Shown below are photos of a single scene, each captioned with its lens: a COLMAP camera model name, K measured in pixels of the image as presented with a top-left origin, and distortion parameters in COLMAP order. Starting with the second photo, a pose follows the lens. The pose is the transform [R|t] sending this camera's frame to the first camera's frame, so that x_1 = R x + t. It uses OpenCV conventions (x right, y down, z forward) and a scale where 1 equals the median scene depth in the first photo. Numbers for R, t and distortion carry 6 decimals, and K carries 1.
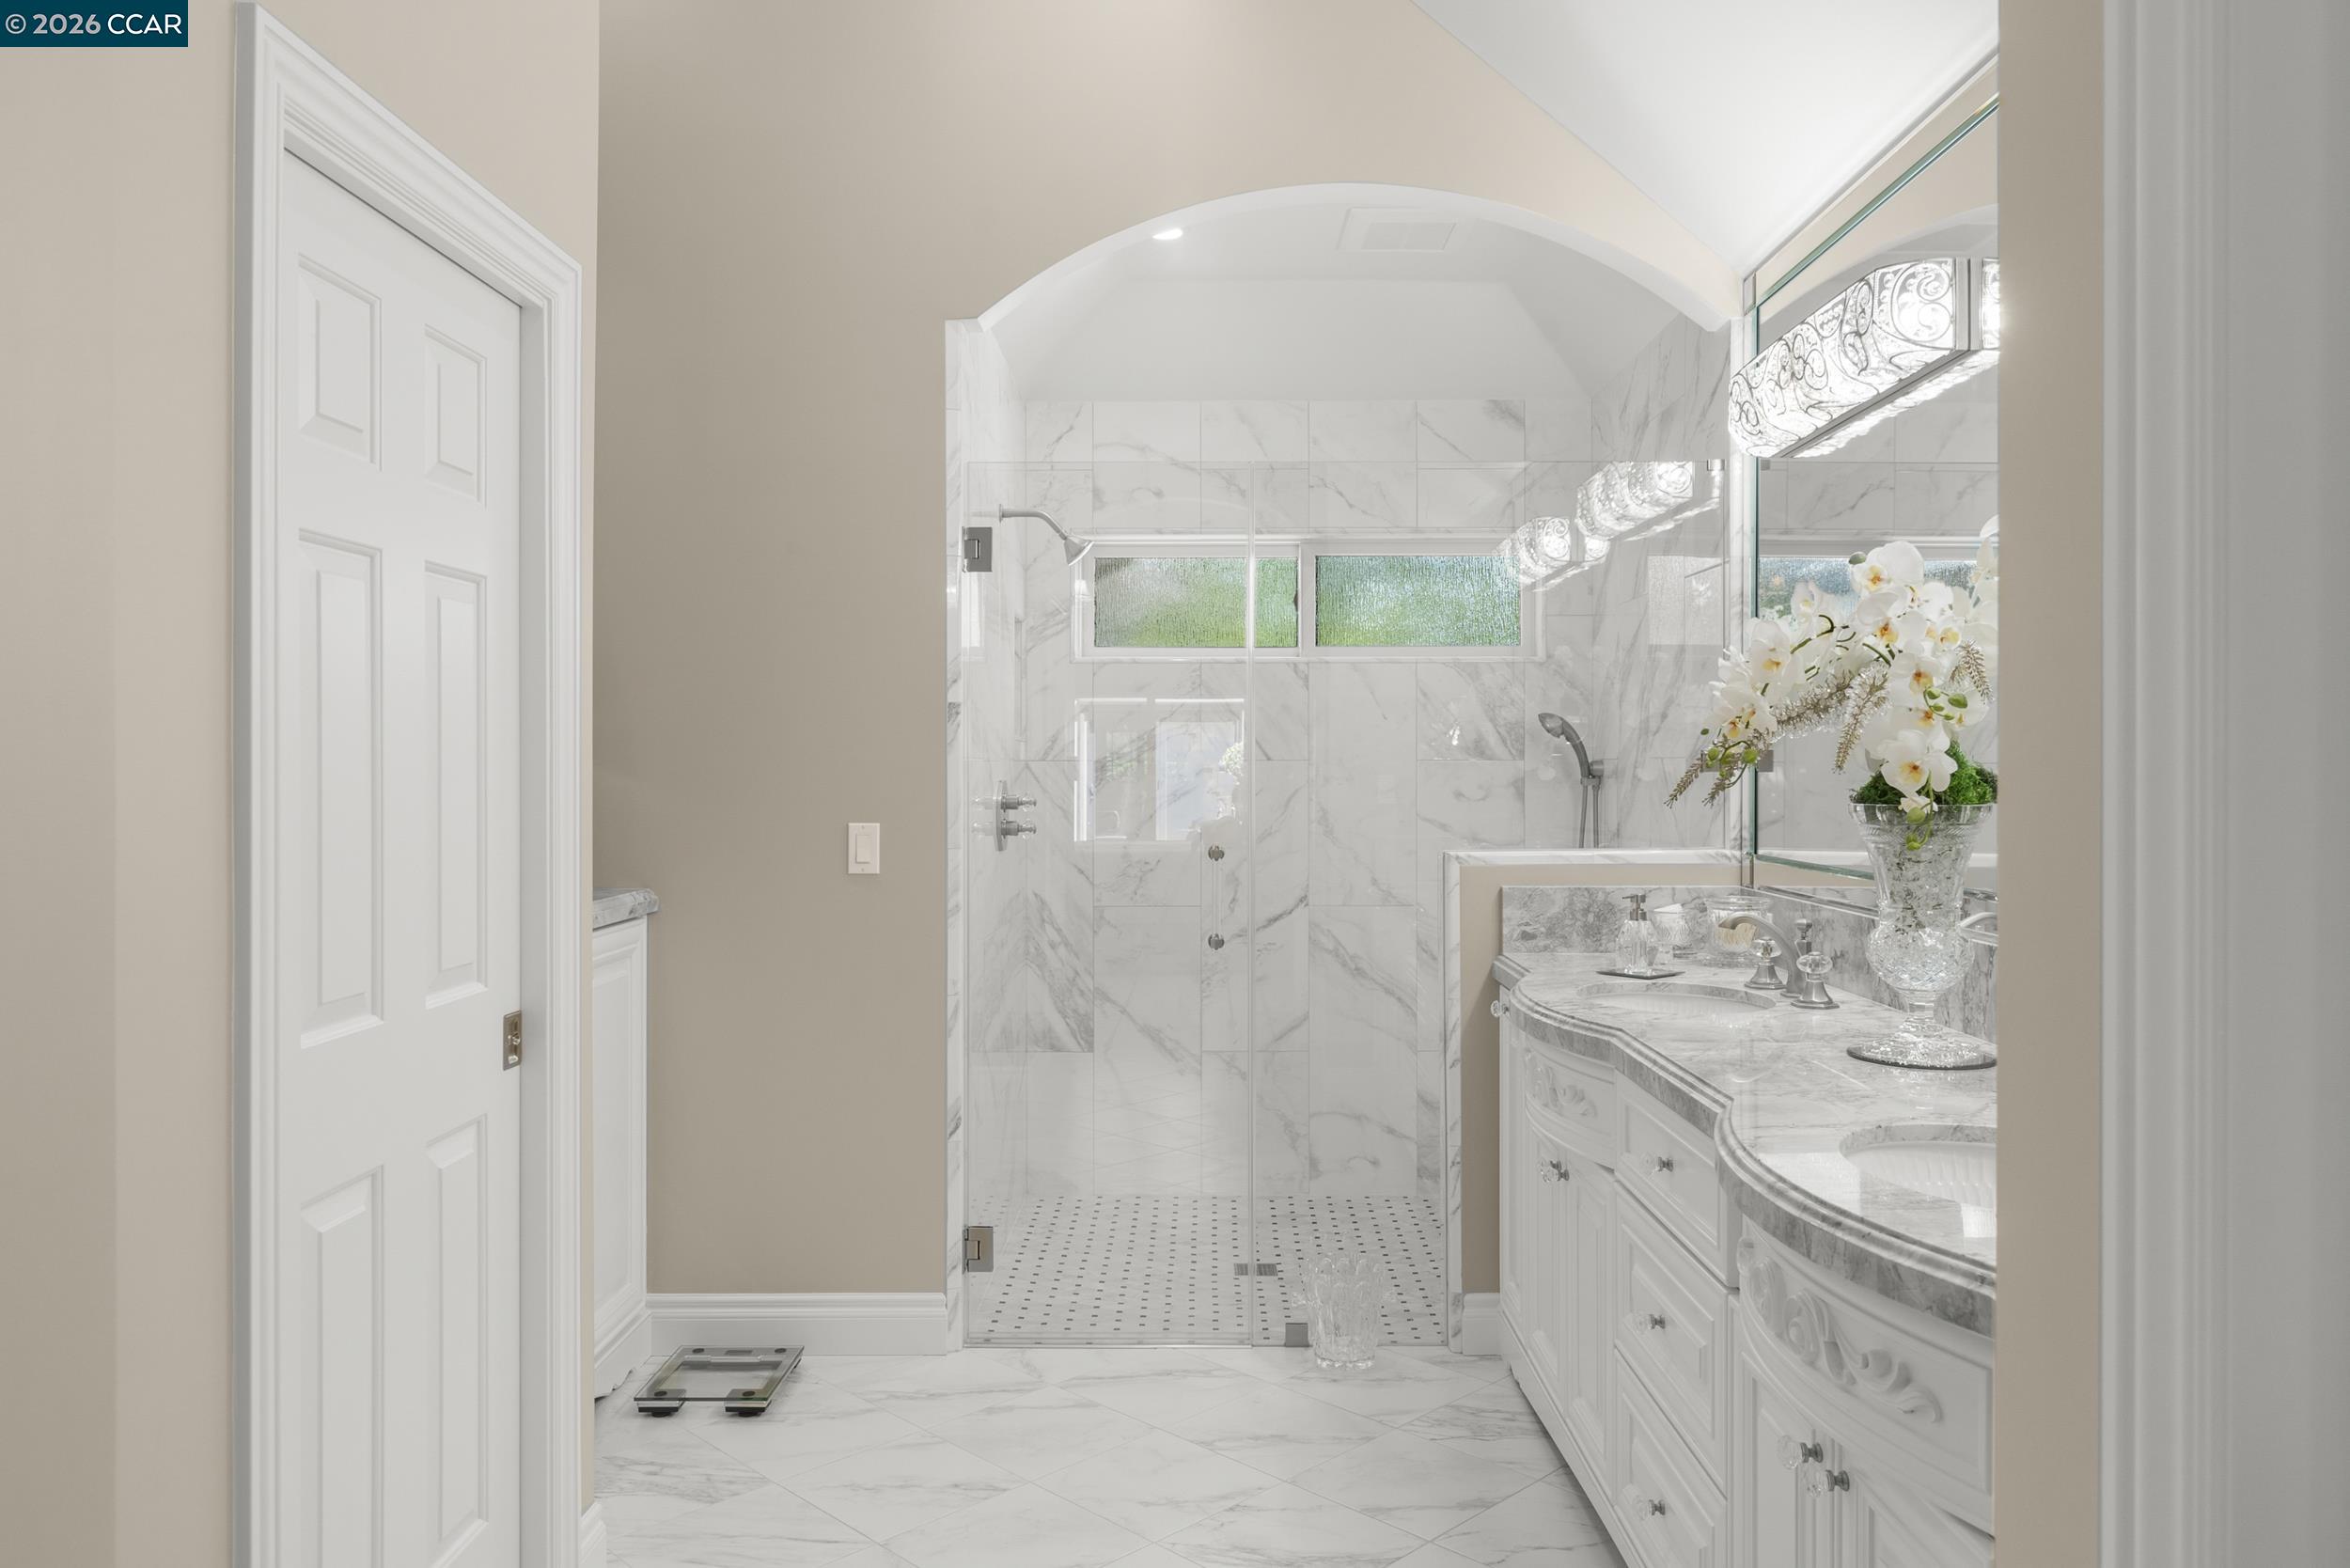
lens RADIAL K [[1531.4, 0, 1174.5], [0, 1531.4, 762.0], [0, 0, 1]] dist [-0.002745, 0.000413]
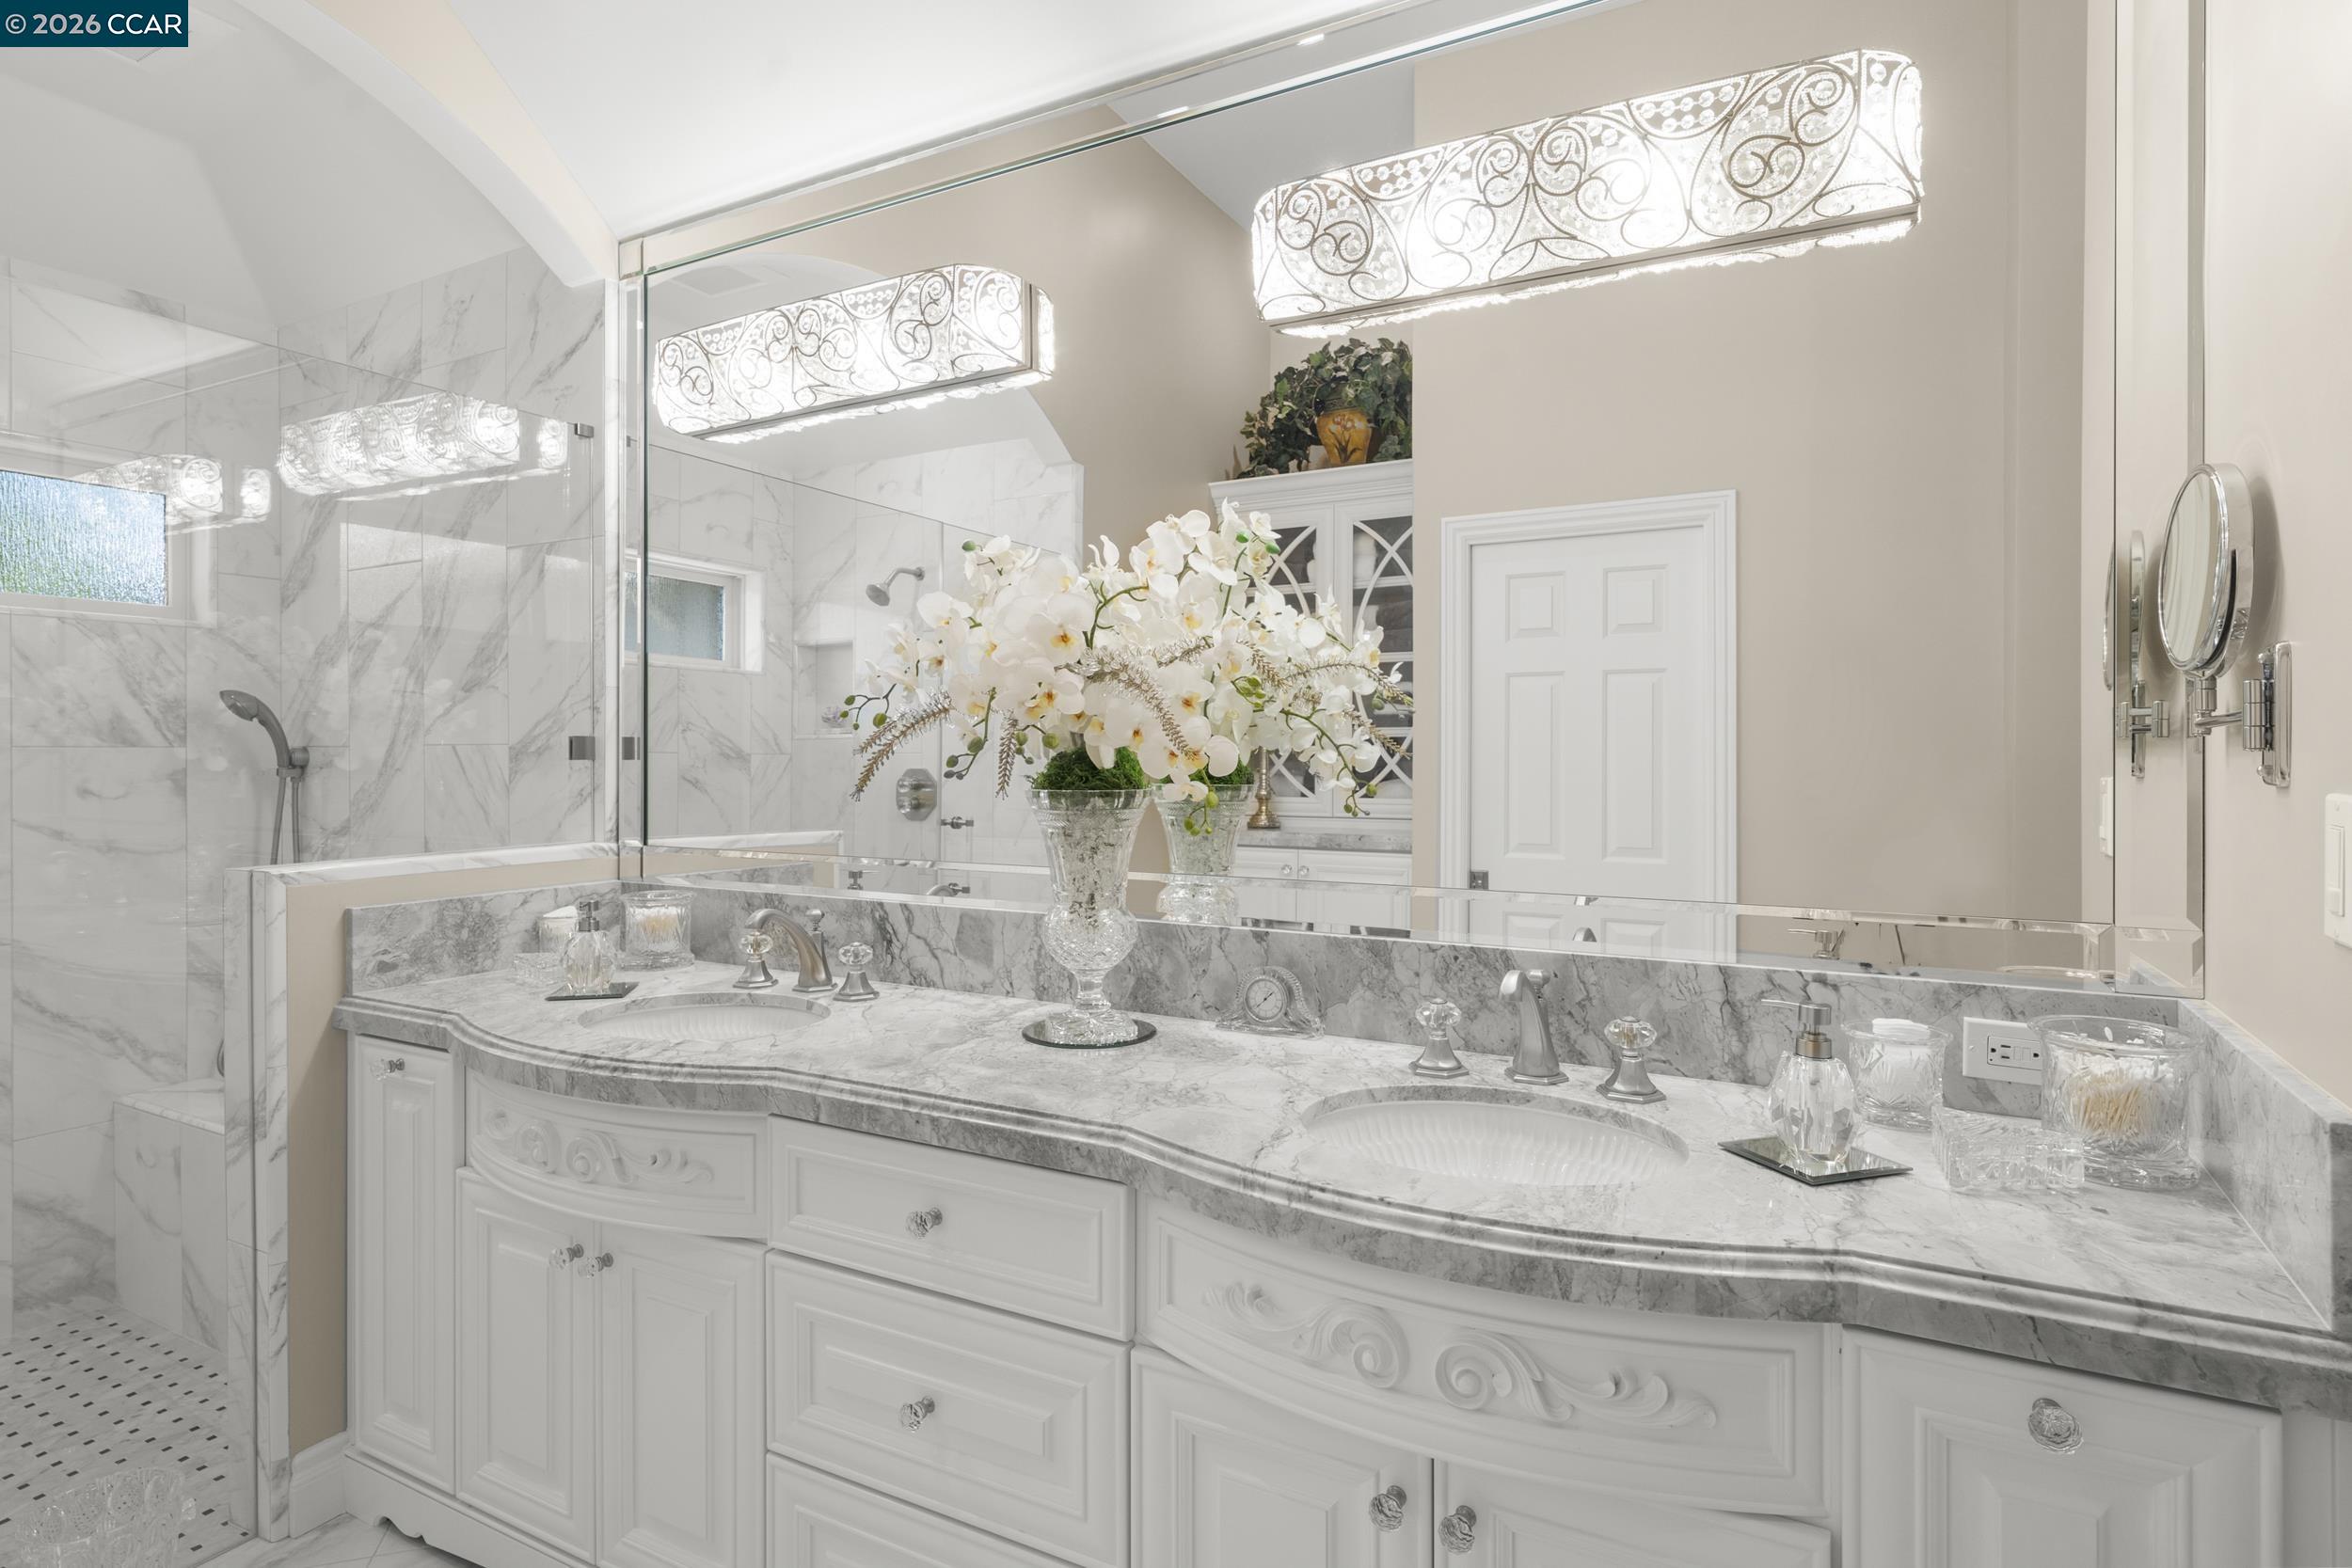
lens RADIAL K [[1219.2, 0, 1185.7], [0, 1219.2, 755.8], [0, 0, 1]] dist [0.003702, -0.000968]
pose [[0.484561, -0.001819, 0.874756, -0.121496], [-0.001170, 0.999996, 0.002728, 0.001586], [-0.874757, -0.002345, 0.484557, 0.324745]]
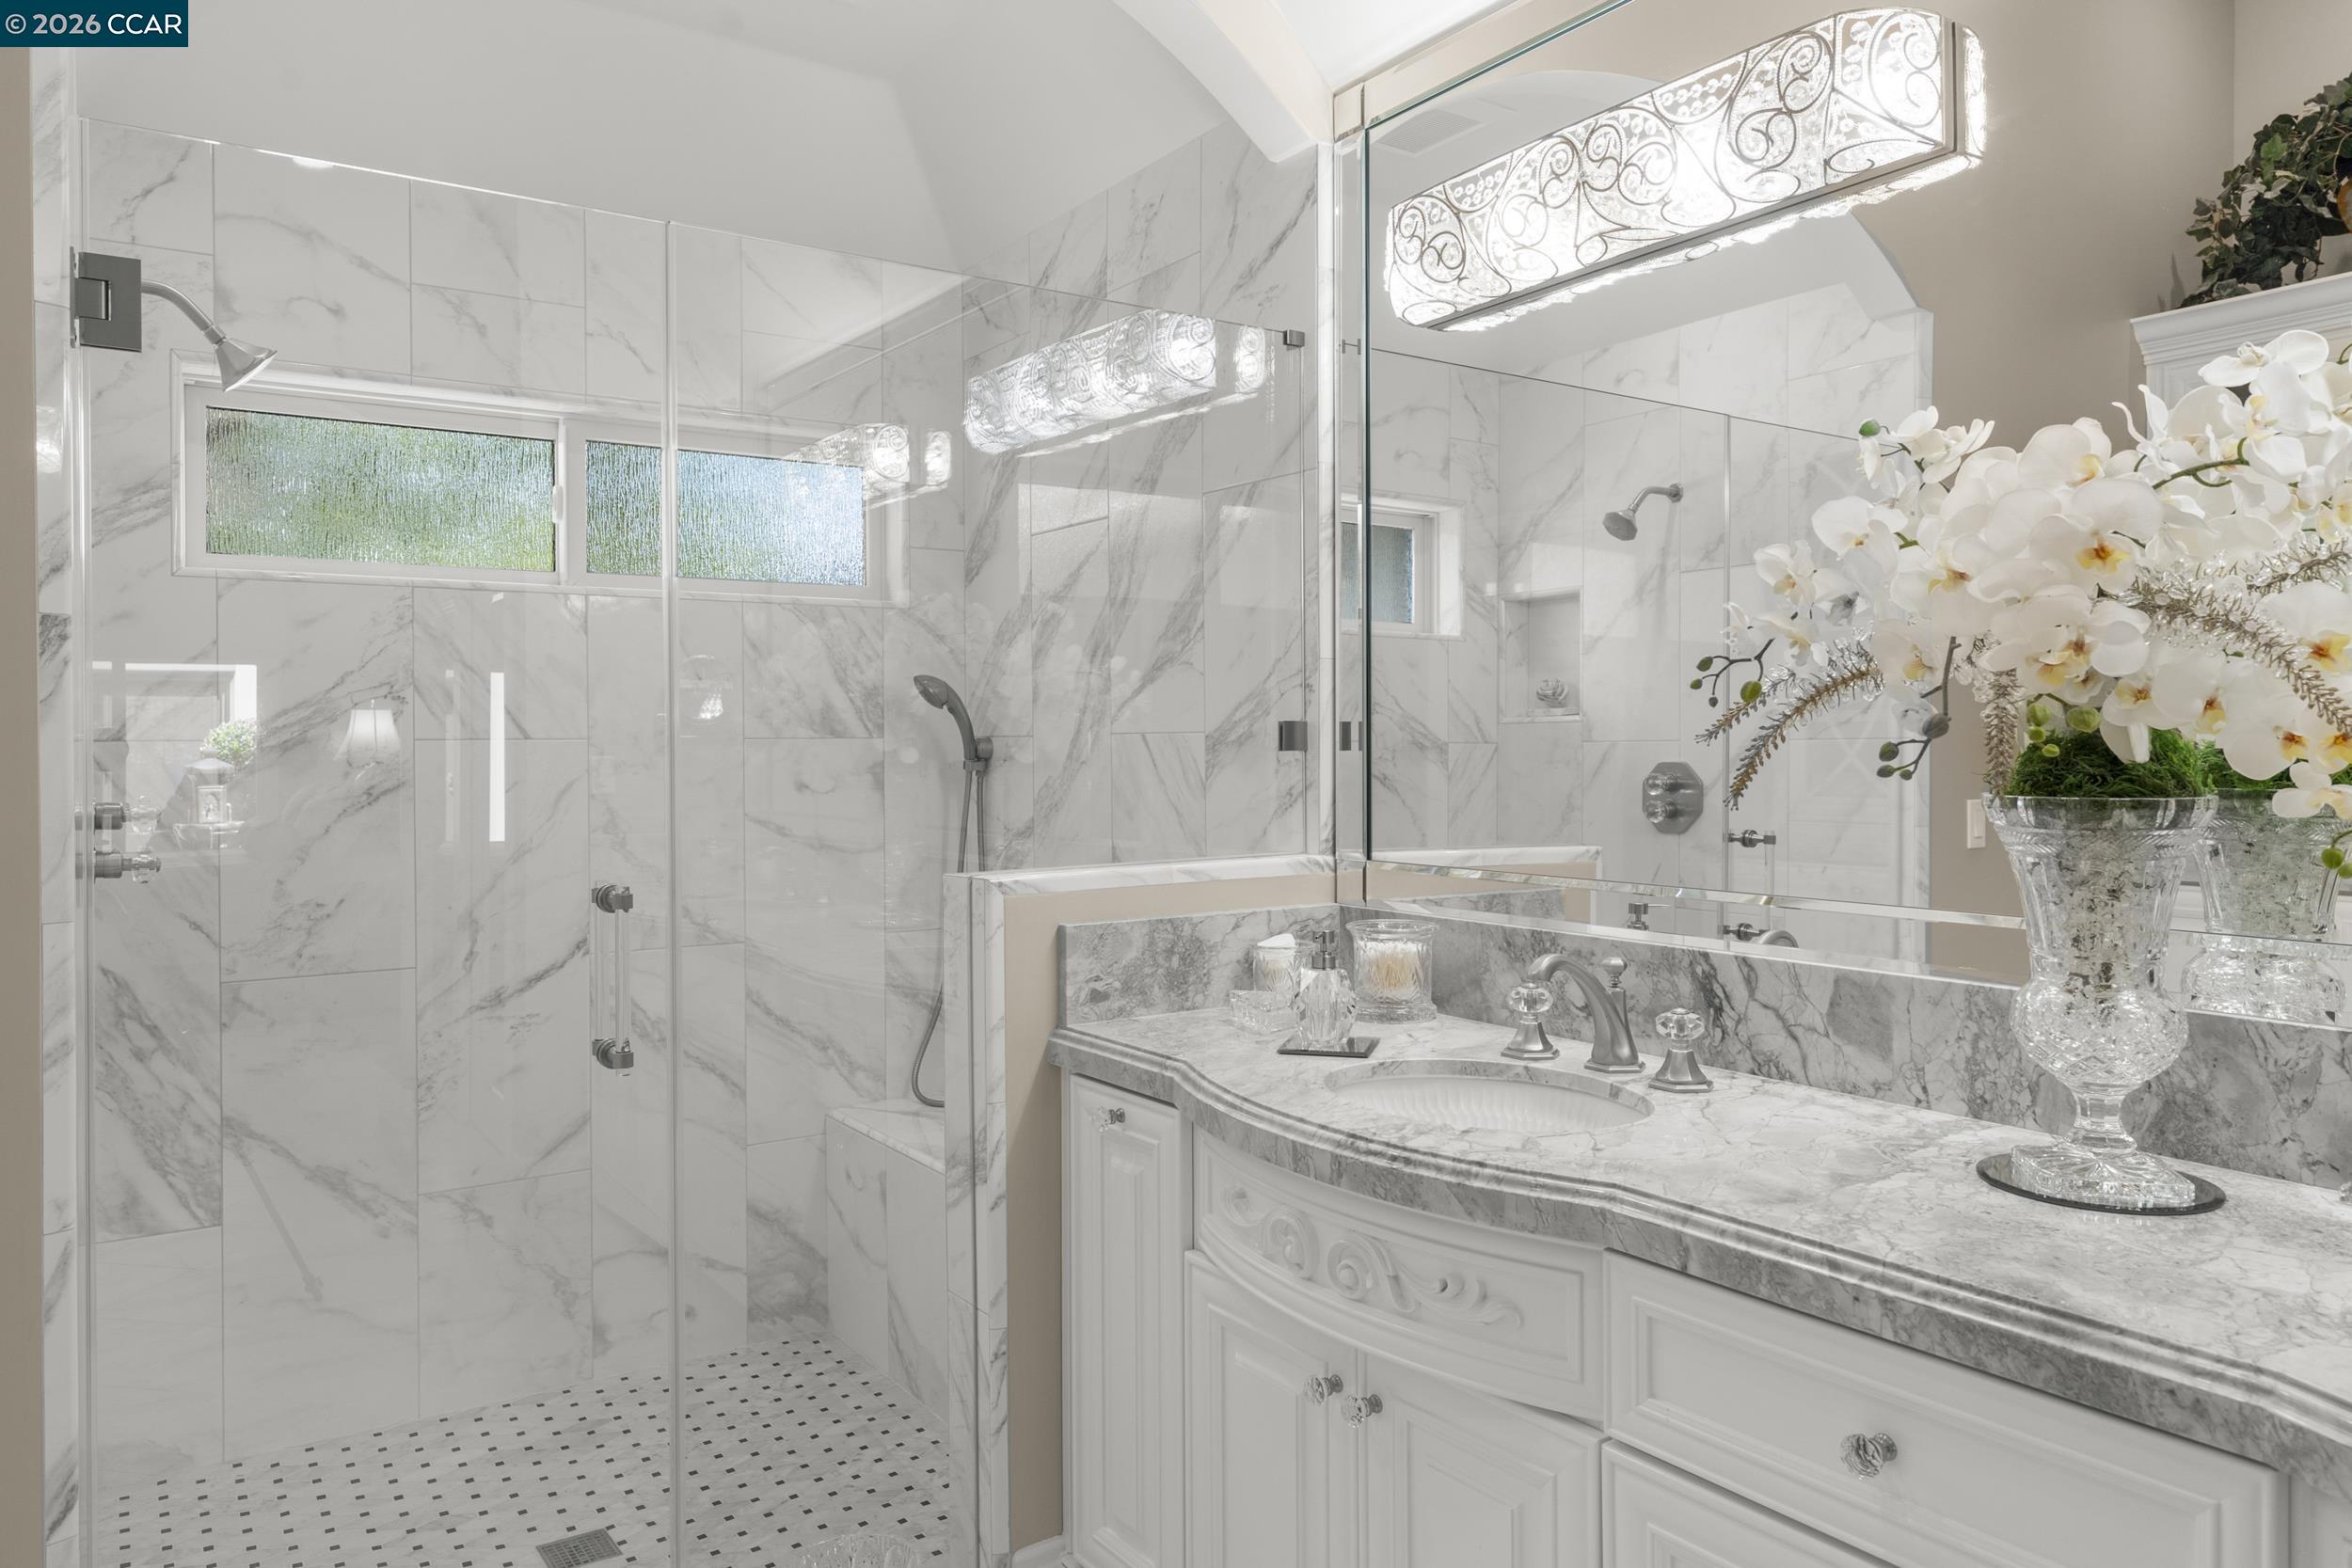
lens RADIAL K [[1602.6, 0, 1182.4], [0, 1602.6, 746.3], [0, 0, 1]] dist [0.002233, 0.000028]
pose [[0.832050, -0.005320, 0.554675, -0.127227], [0.004350, 0.999986, 0.003066, 0.001740], [-0.554683, -0.000138, 0.832062, 0.388156]]
